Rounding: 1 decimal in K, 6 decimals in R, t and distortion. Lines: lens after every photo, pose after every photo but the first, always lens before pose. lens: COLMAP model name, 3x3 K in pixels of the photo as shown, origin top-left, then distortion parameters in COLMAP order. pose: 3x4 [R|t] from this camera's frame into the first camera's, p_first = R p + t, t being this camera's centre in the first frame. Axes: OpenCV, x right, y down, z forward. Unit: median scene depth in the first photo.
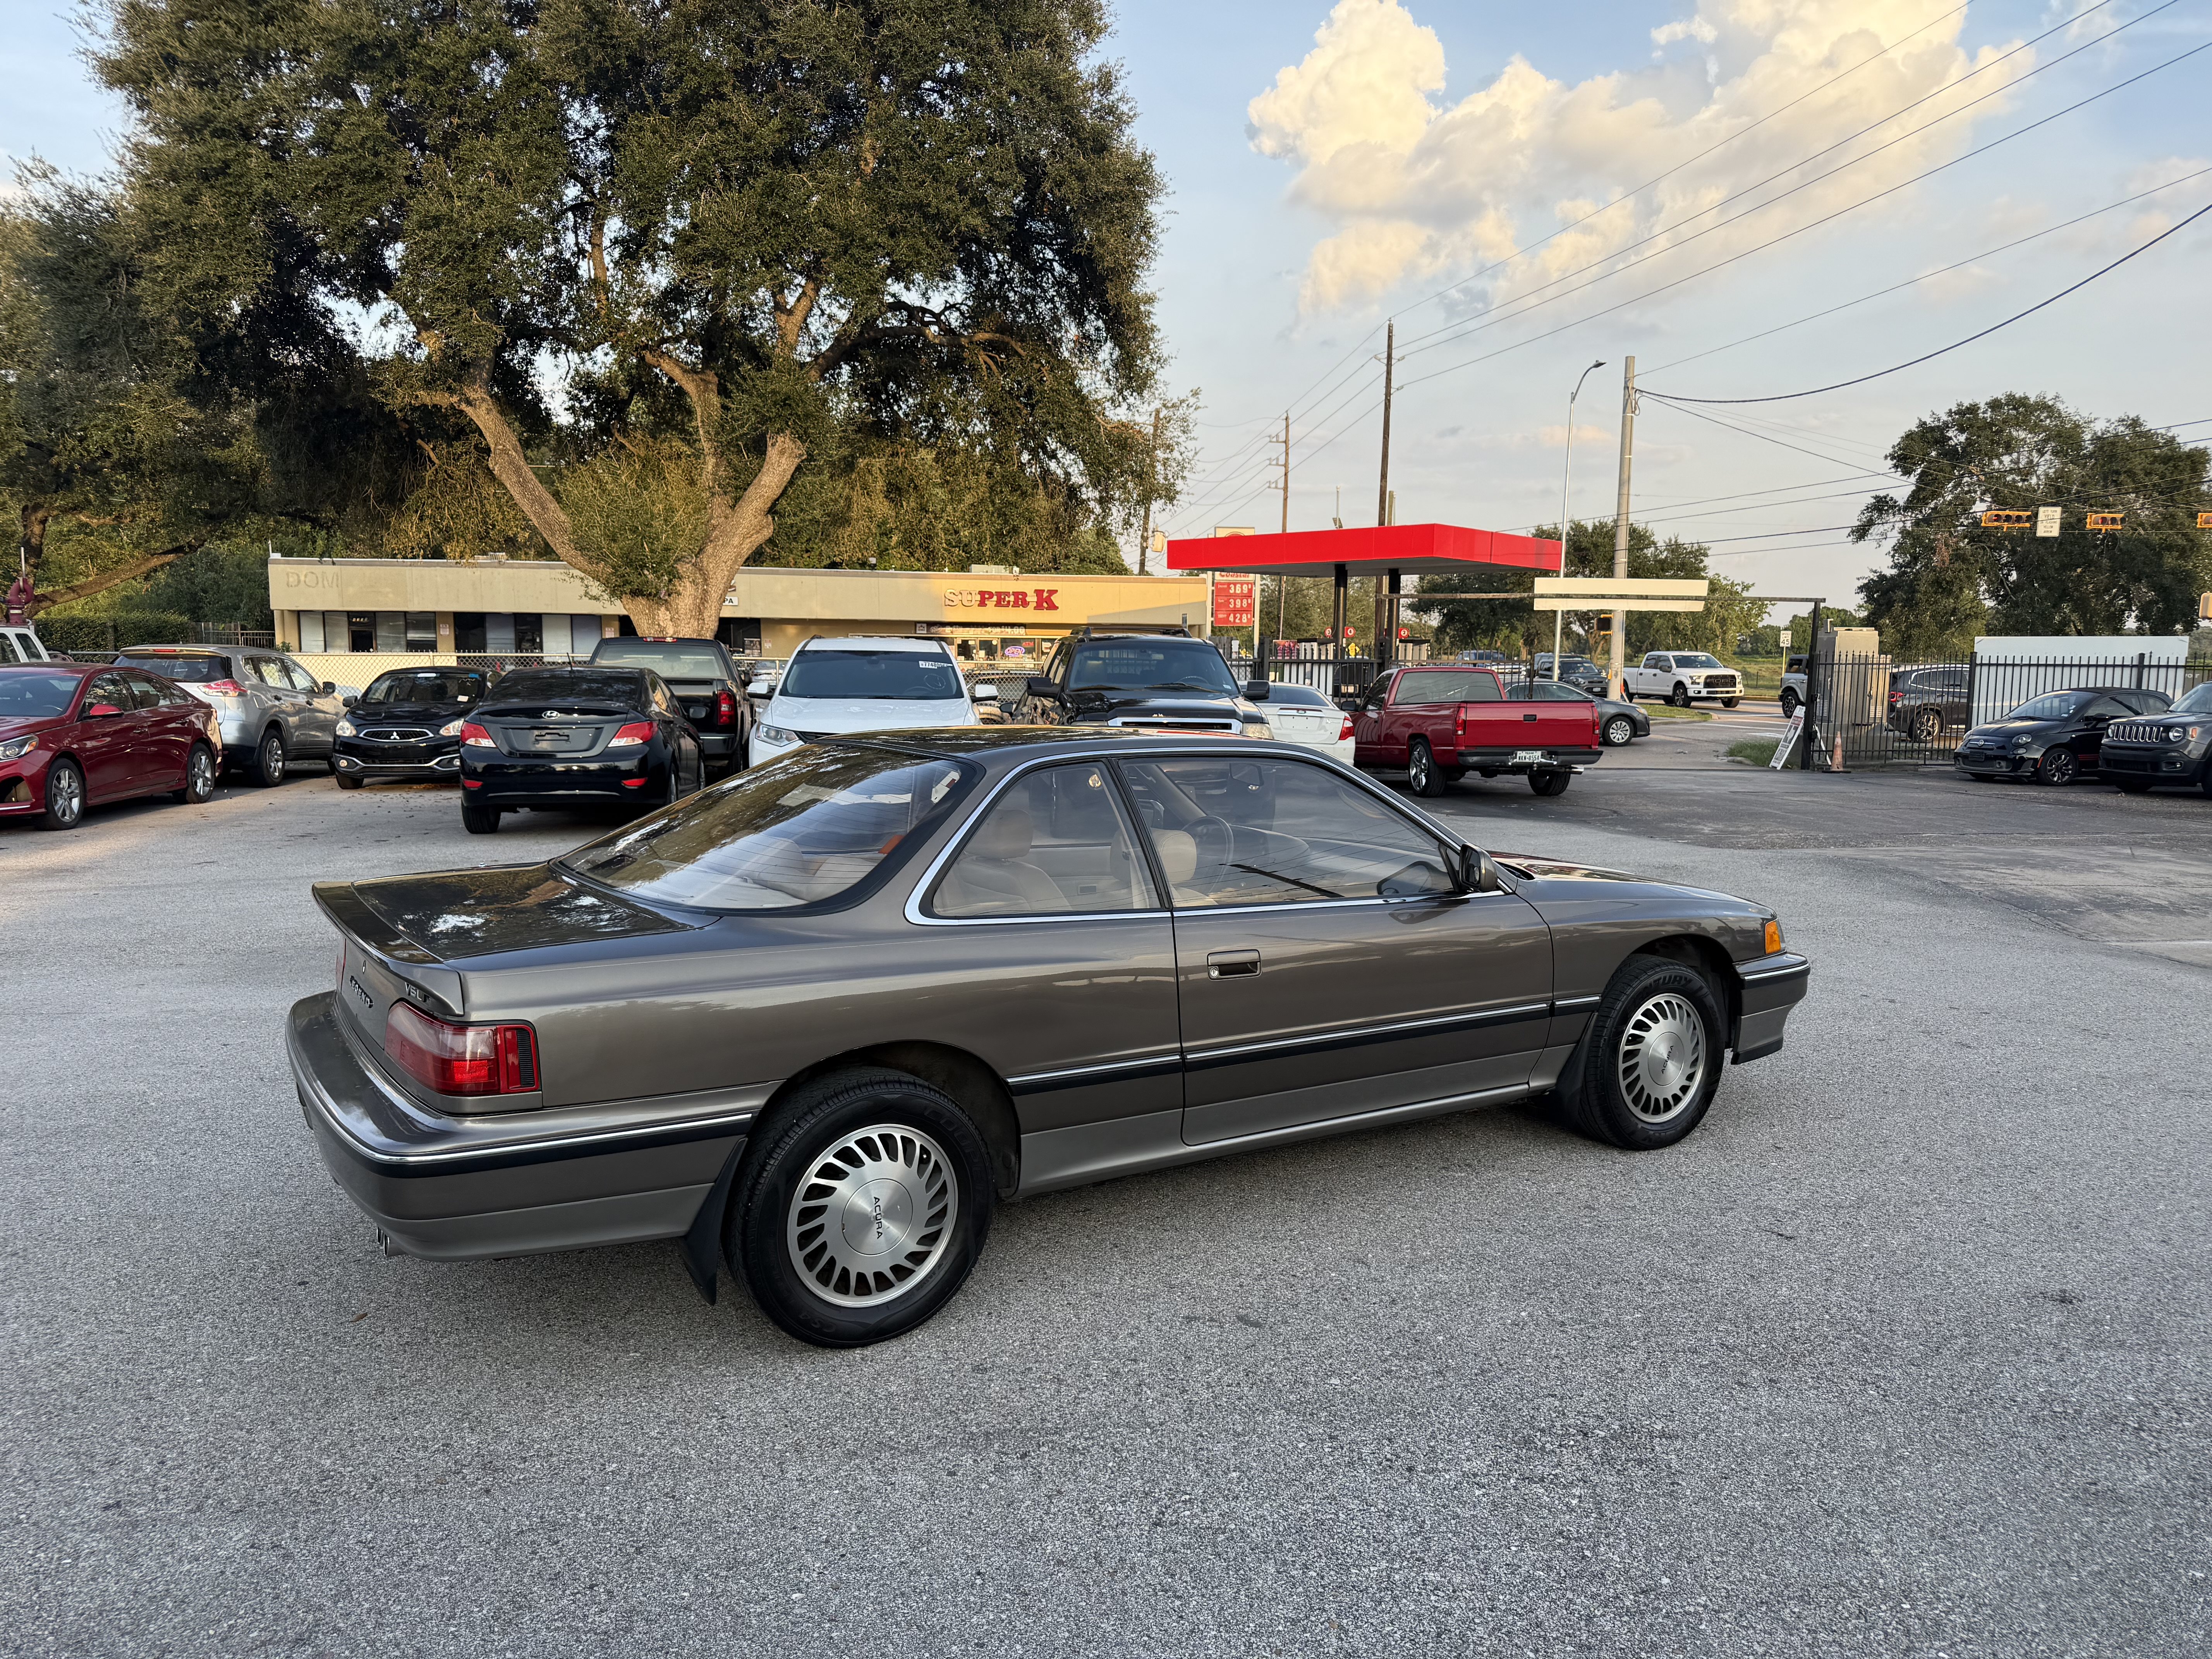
lens RADIAL K [[1568.6, 0, 1115.5], [0, 1568.6, 817.7], [0, 0, 1]] dist [0.042968, -0.053791]
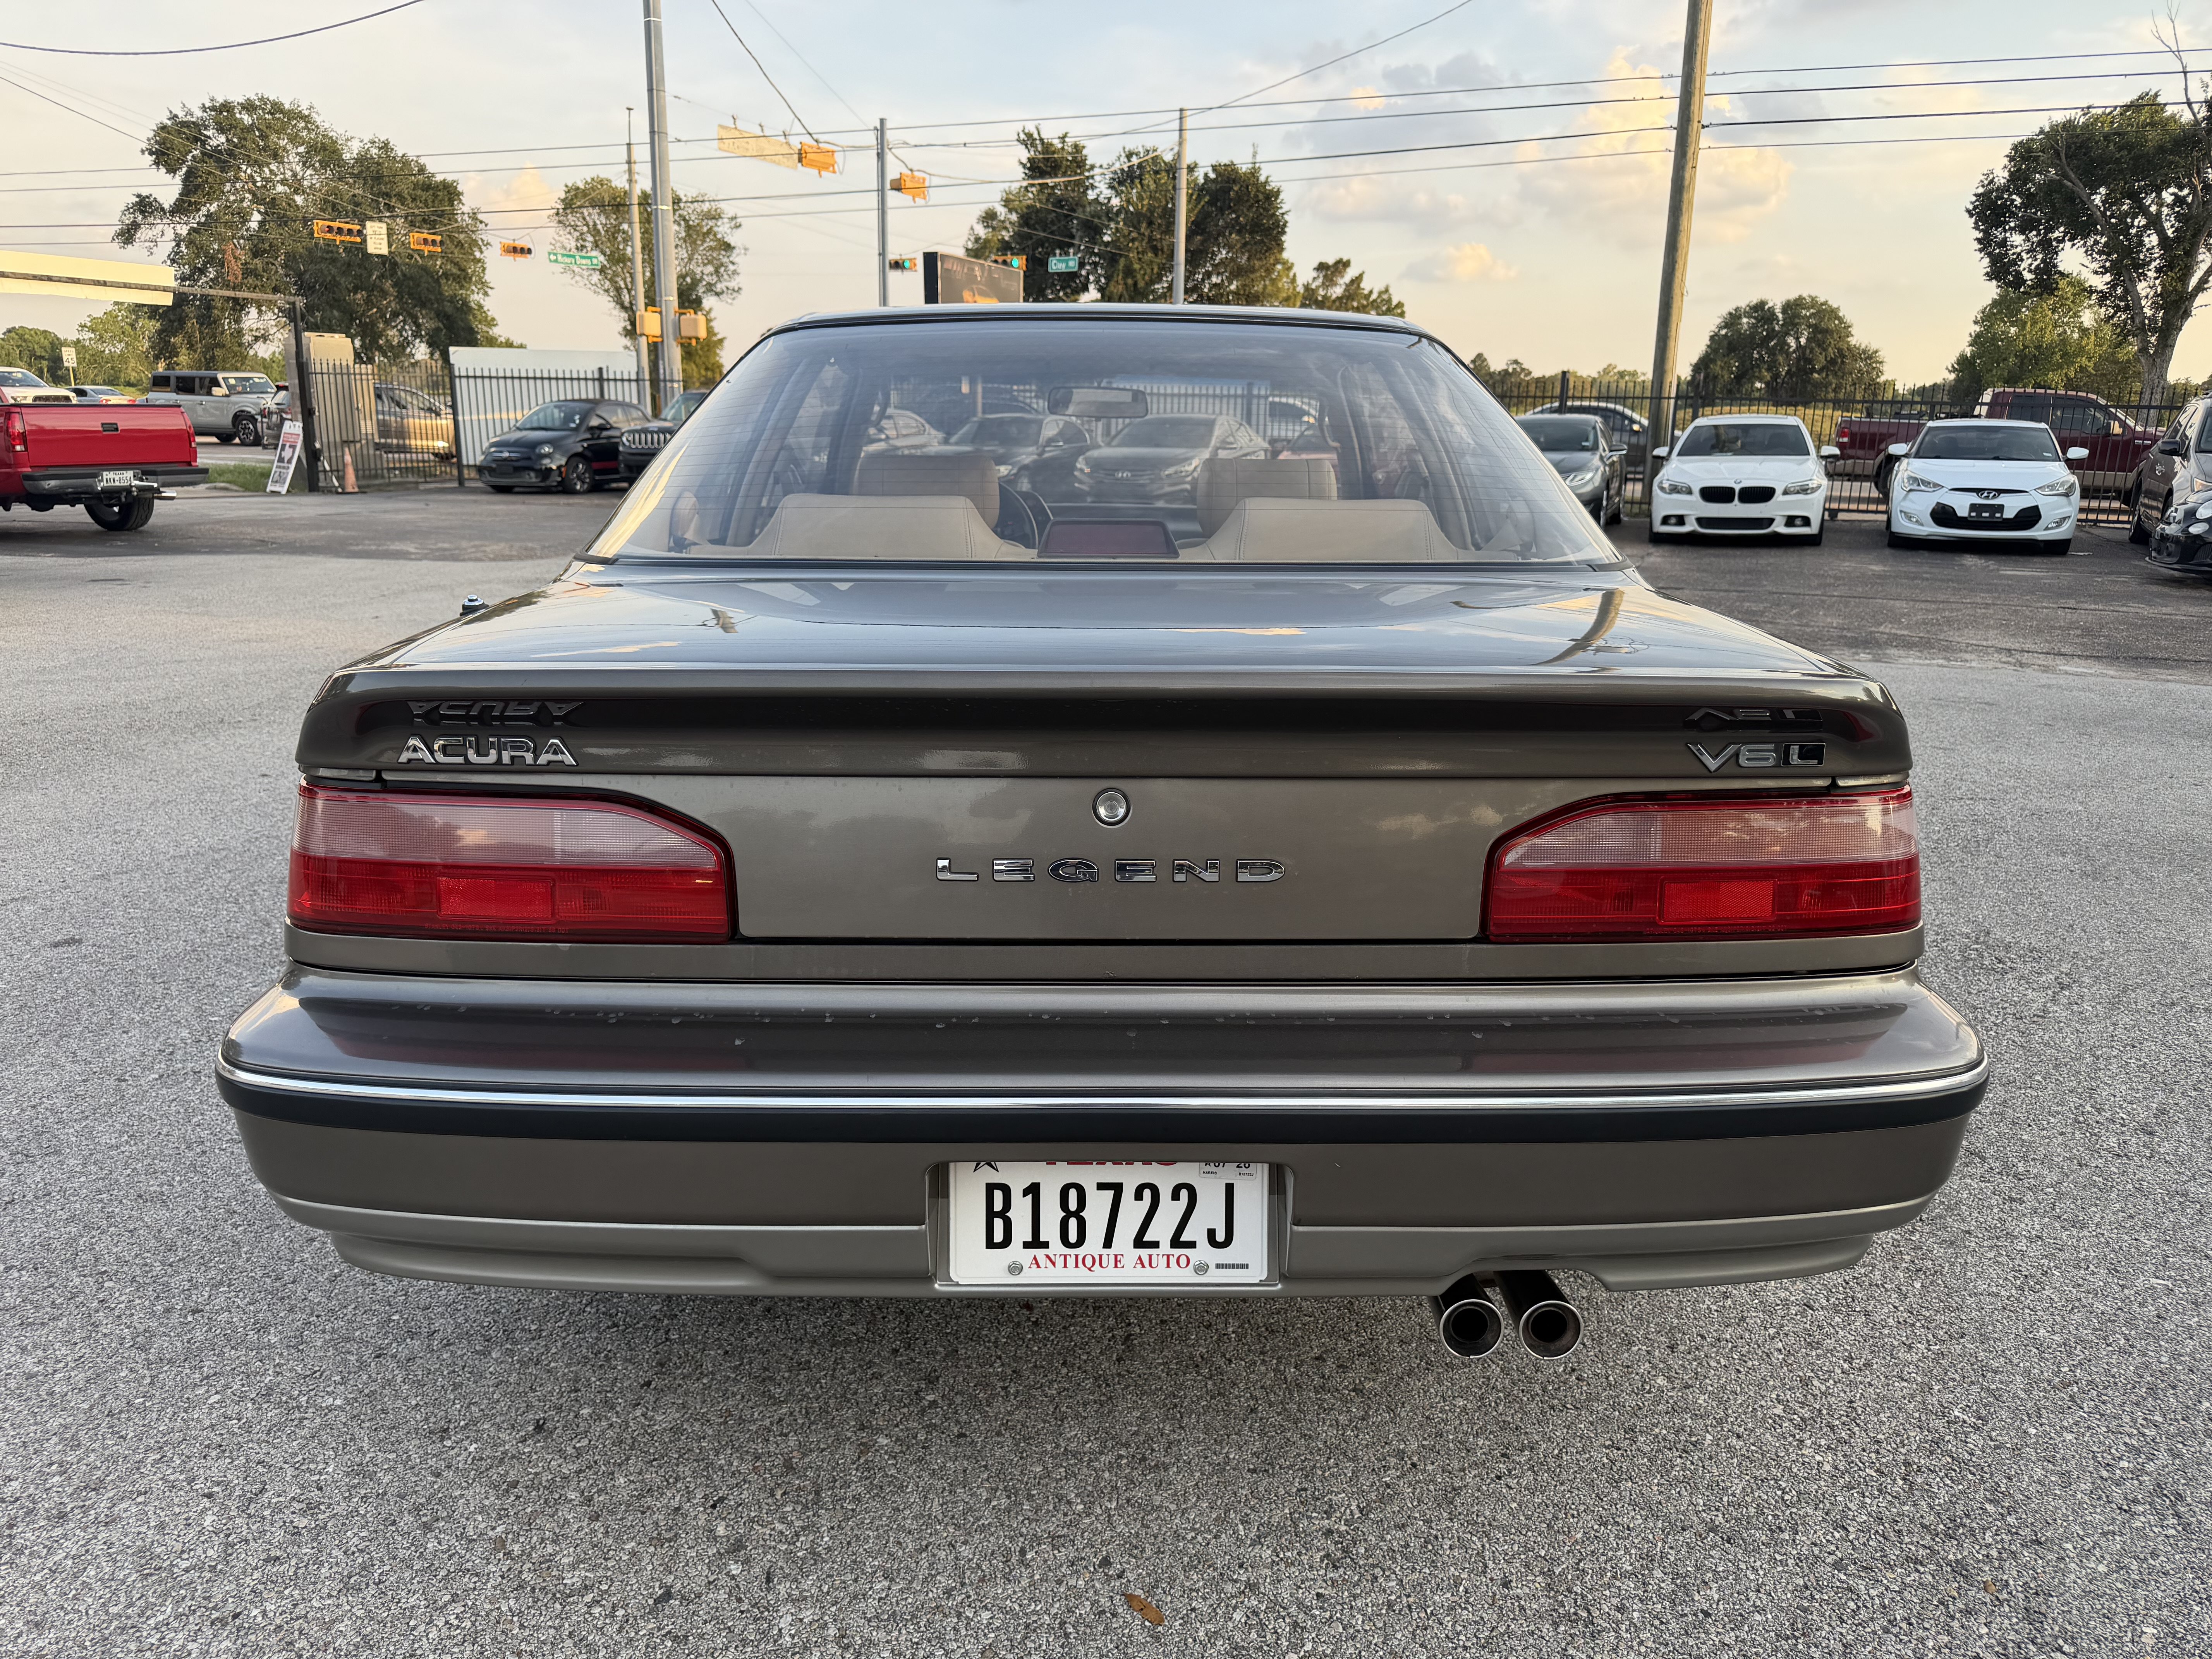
lens RADIAL K [[1568.6, 0, 1106.6], [0, 1568.6, 830.7], [0, 0, 1]] dist [0.042968, -0.053791]
pose [[0.534320, -0.219229, 0.816358, -0.116327], [0.076707, 0.974373, 0.211457, 0.002680], [-0.841795, -0.050365, 0.537443, 0.115463]]
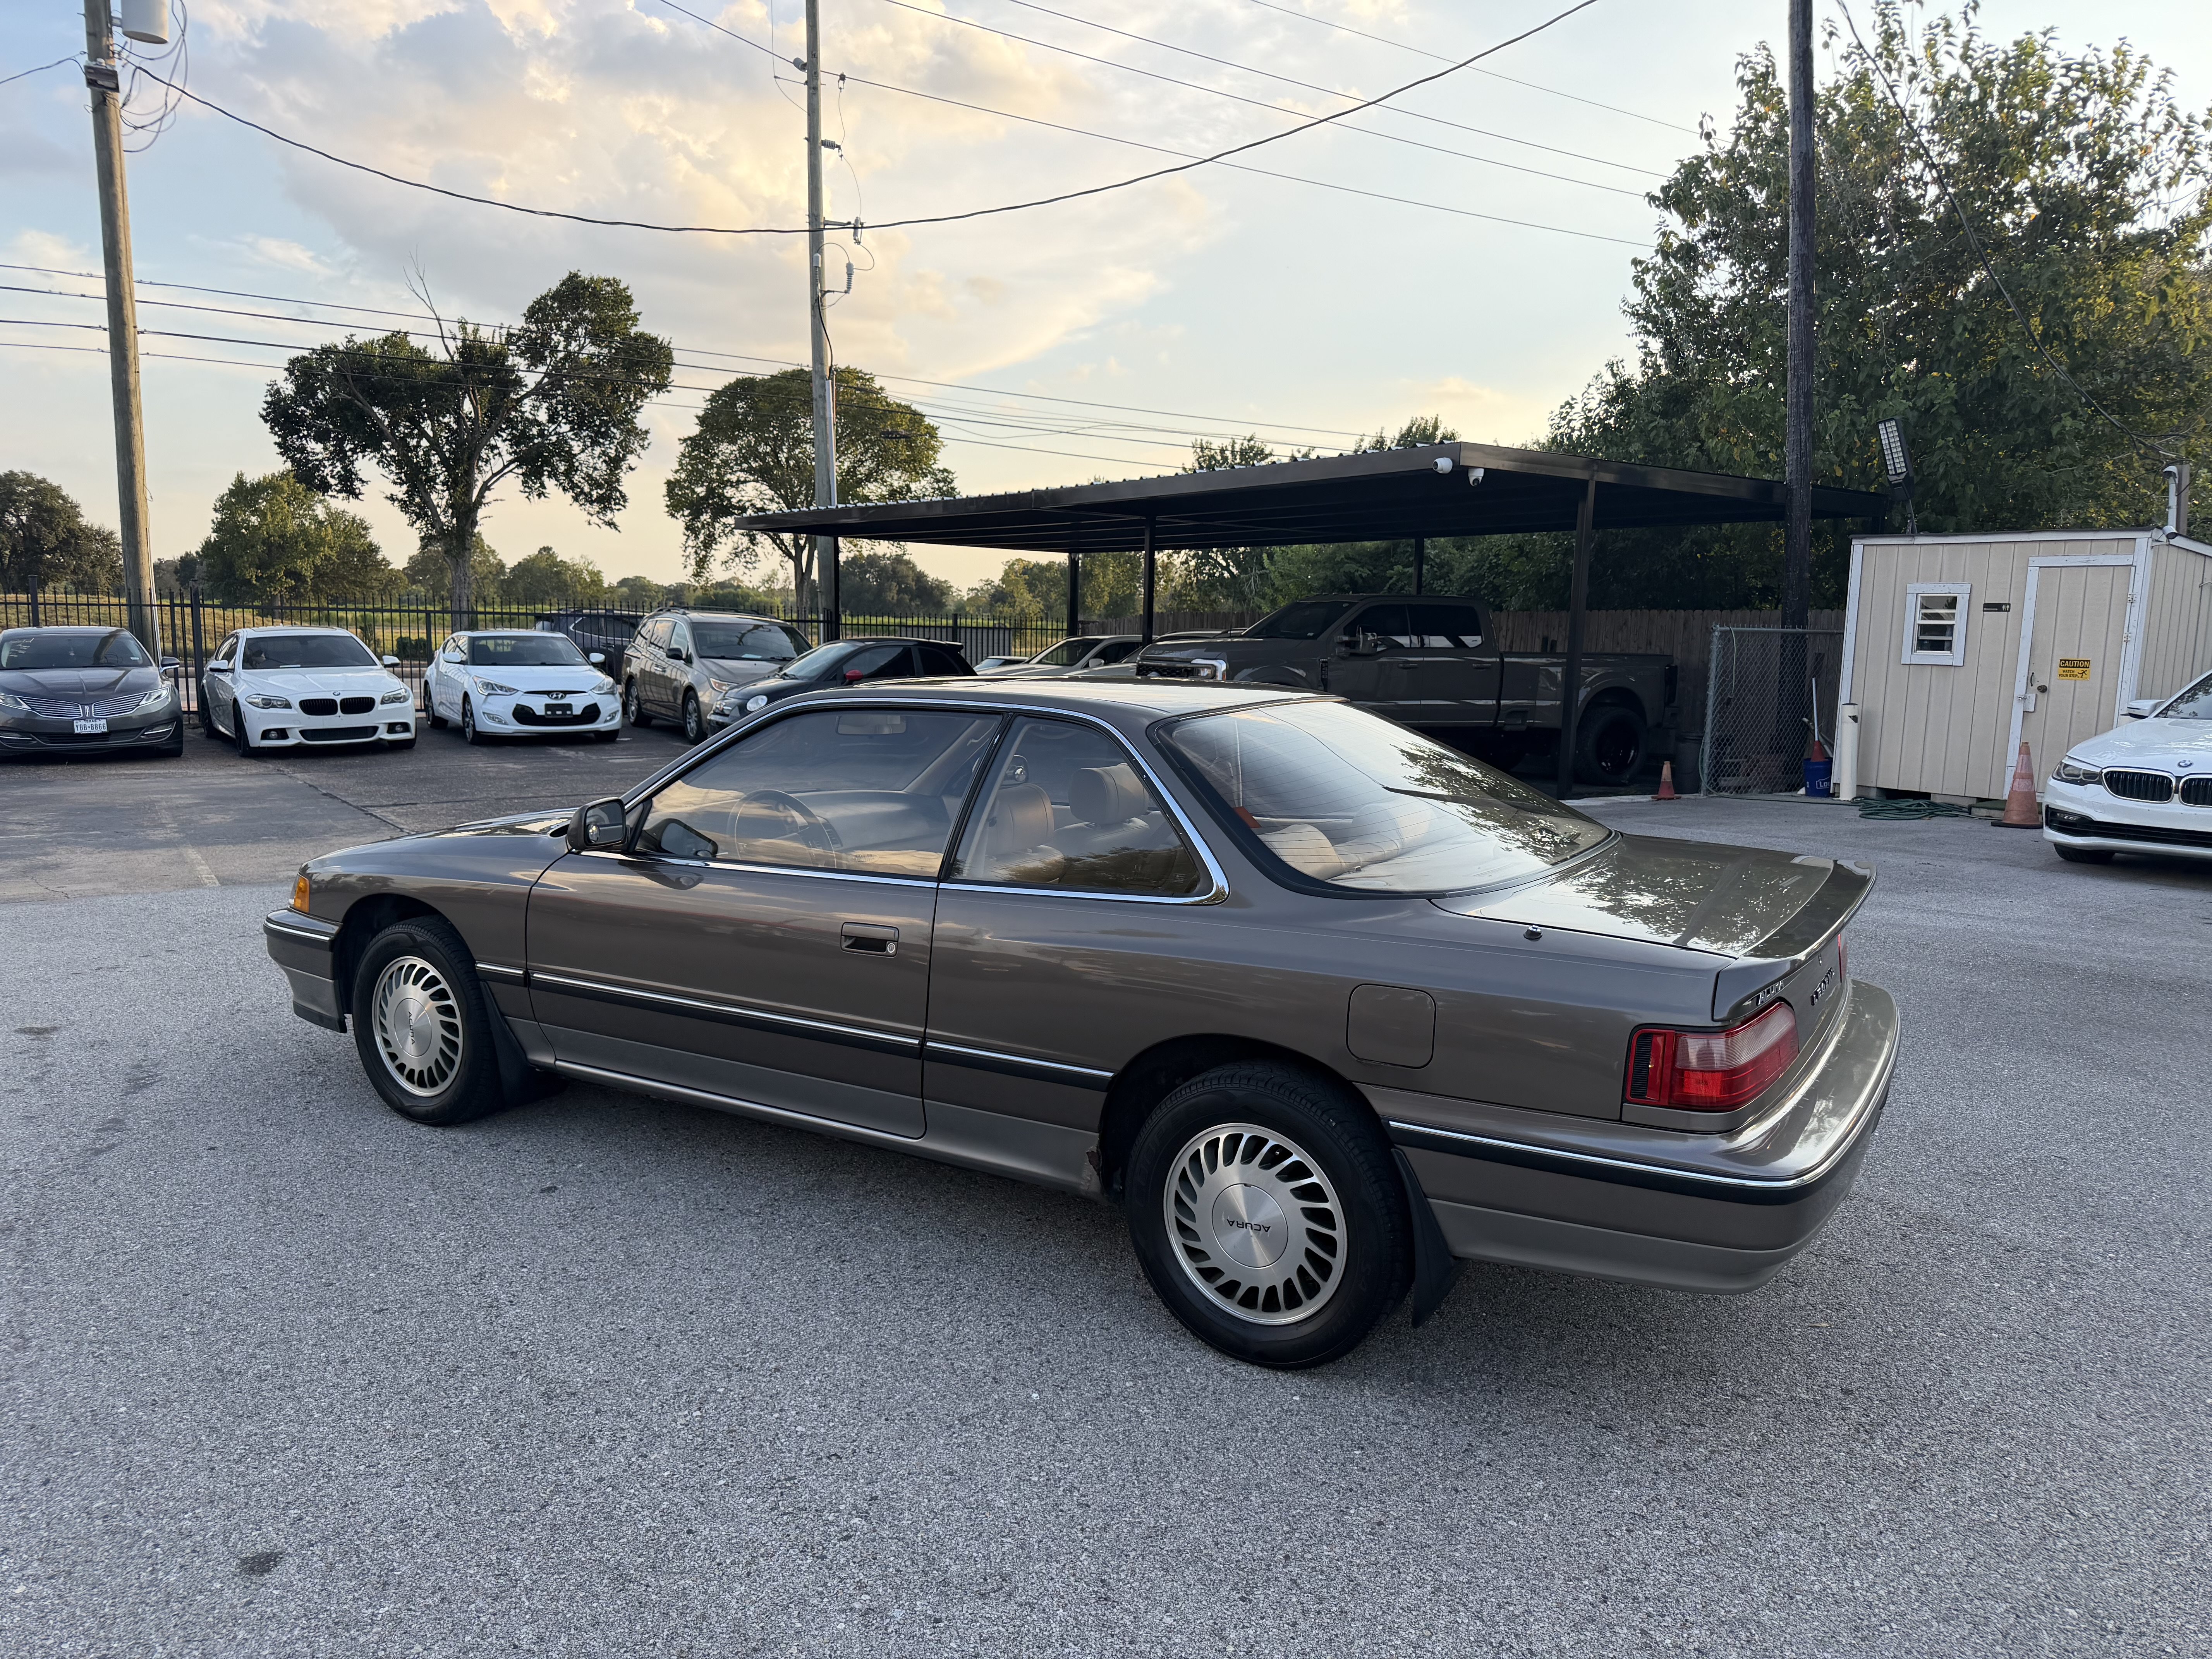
lens RADIAL K [[1568.6, 0, 1111.3], [0, 1568.6, 815.3], [0, 0, 1]] dist [0.042968, -0.053791]
pose [[-0.435714, -0.128991, 0.890795, -0.160134], [0.070282, 0.981780, 0.176543, -0.025525], [-0.897337, 0.139529, -0.418710, 0.253116]]
